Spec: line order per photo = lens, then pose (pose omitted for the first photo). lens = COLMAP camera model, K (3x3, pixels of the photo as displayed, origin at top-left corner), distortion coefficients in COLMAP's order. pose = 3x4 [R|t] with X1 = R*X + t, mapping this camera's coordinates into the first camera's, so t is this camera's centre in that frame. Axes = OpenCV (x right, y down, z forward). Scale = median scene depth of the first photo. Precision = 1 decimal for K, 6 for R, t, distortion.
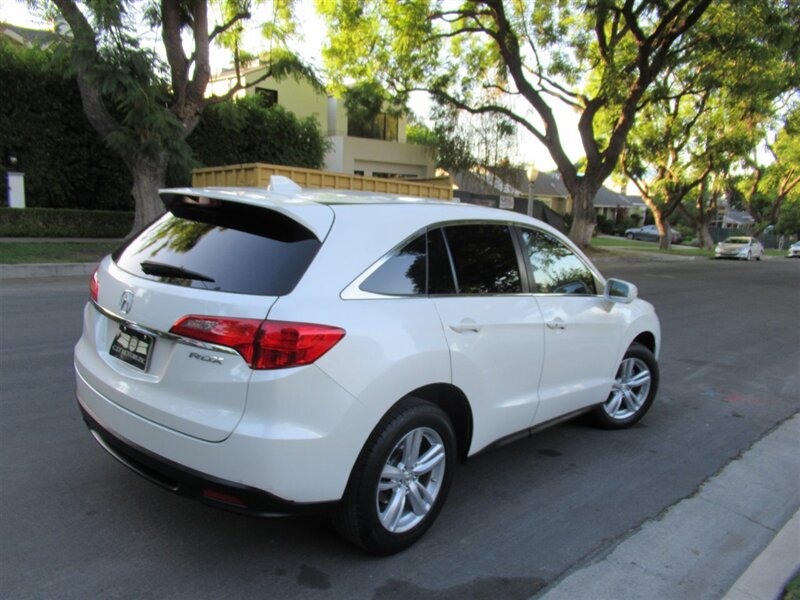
lens RADIAL K [[642.4, 0, 400.9], [0, 642.4, 300.7], [0, 0, 1]] dist [0.009547, 0.026115]
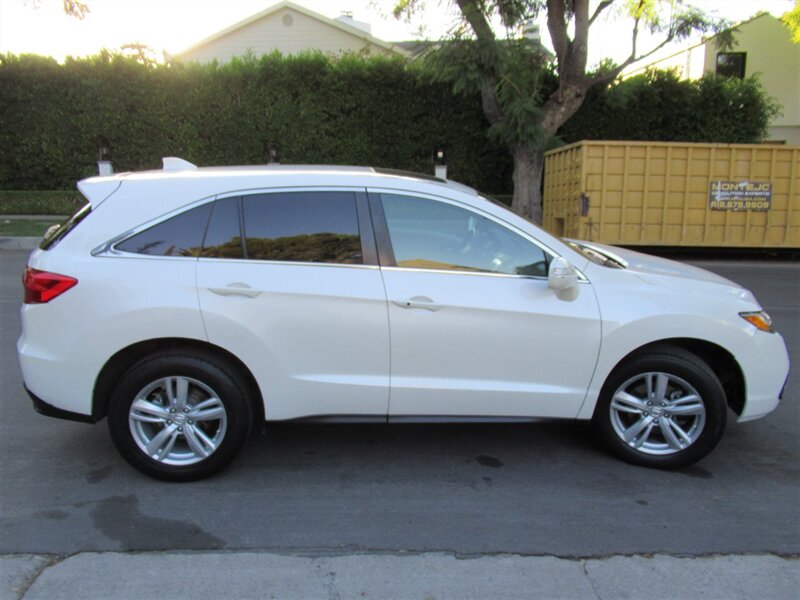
lens RADIAL K [[642.4, 0, 400.6], [0, 642.4, 298.1], [0, 0, 1]] dist [0.009547, 0.026115]
pose [[0.726502, 0.082358, -0.682211, 0.201632], [-0.069465, 0.996508, 0.046326, -0.002781], [0.683644, 0.013734, 0.729686, 0.084783]]
